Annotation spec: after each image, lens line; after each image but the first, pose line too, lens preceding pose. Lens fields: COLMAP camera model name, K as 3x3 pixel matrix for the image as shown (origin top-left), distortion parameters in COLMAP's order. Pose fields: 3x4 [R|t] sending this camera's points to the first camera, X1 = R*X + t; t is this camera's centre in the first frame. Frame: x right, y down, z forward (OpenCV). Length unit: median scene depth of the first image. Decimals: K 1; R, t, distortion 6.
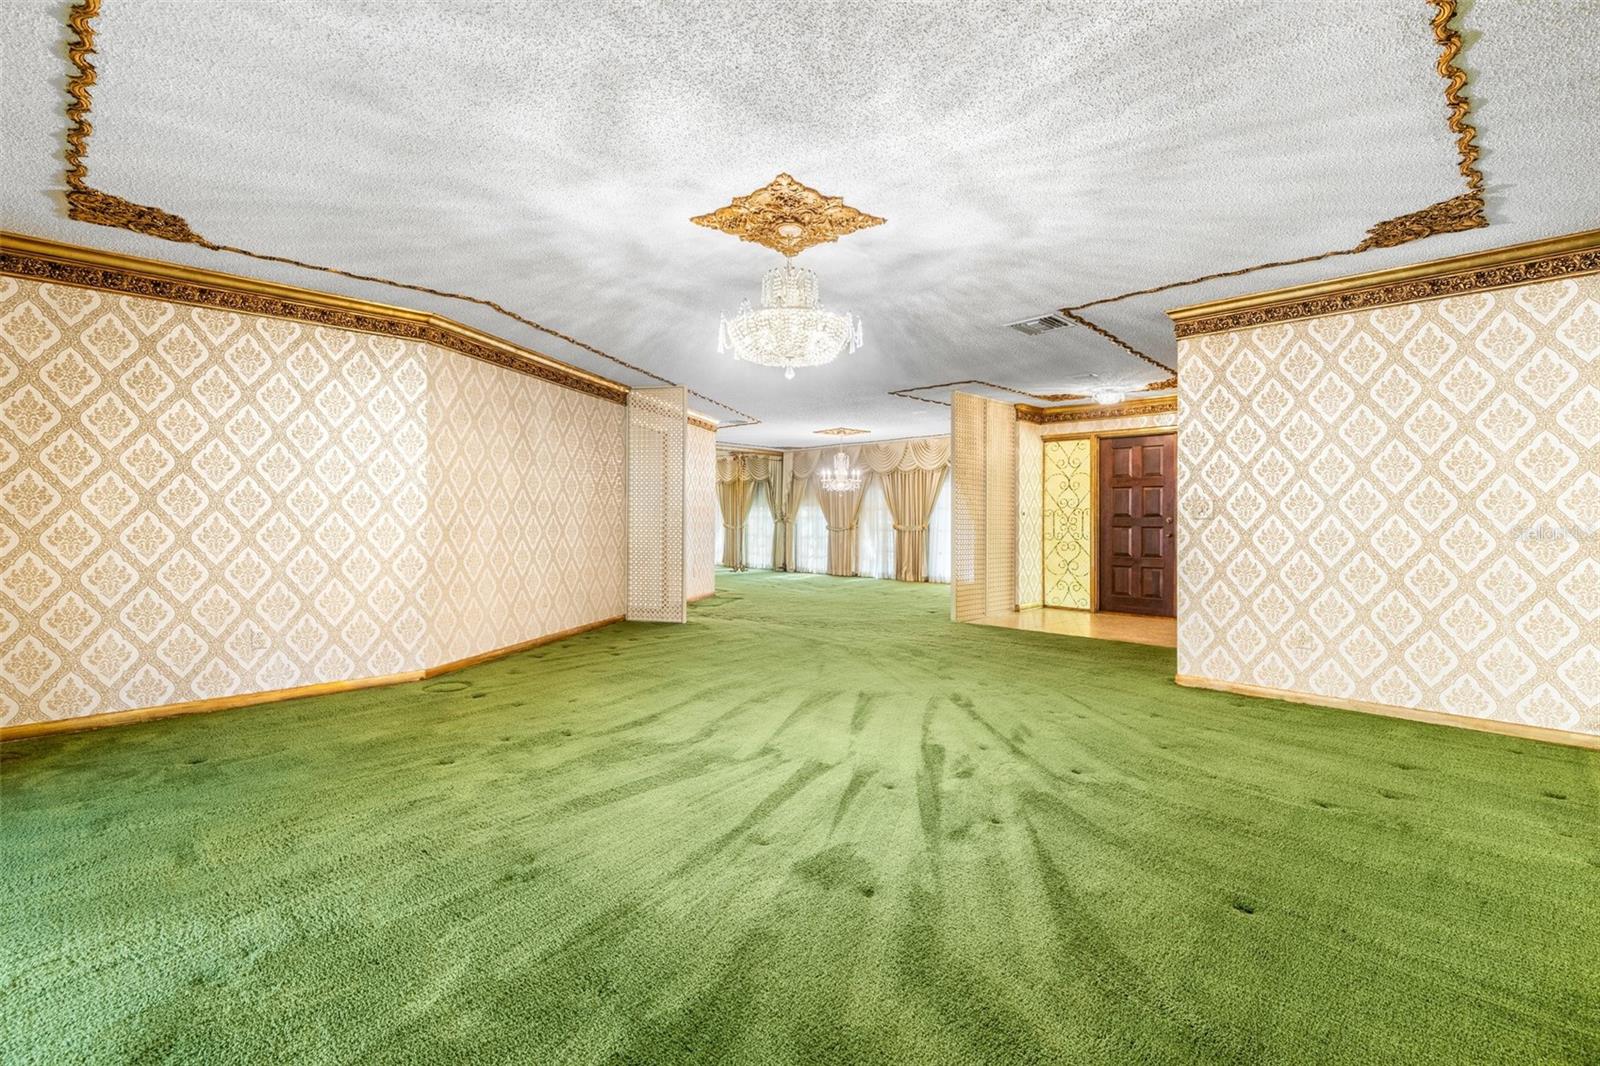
lens RADIAL K [[699.8, 0, 800.0], [0, 699.8, 542.0], [0, 0, 1]] dist [0.001245, -0.000153]
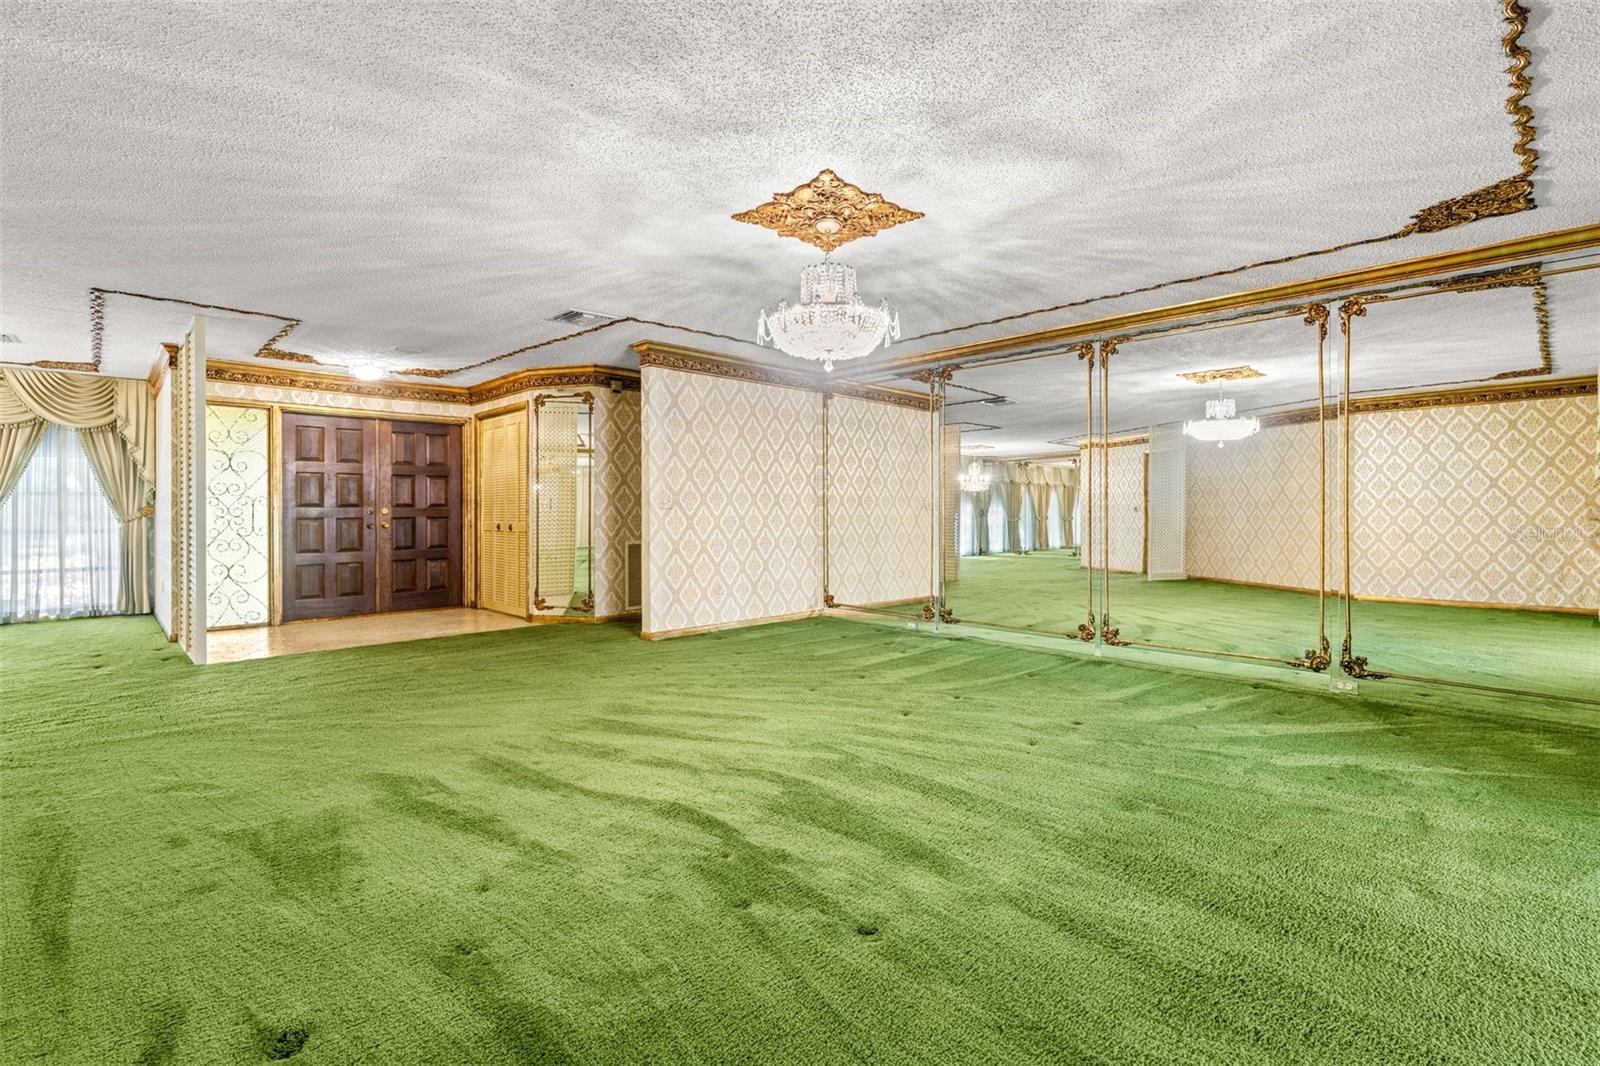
lens RADIAL K [[713.4, 0, 800.1], [0, 713.4, 526.6], [0, 0, 1]] dist [0.006328, -0.000322]
pose [[0.039832, -0.026319, 0.998860, -0.996821], [0.035868, 0.999046, 0.024893, -0.031640], [-0.998562, 0.034835, 0.040738, 0.940974]]
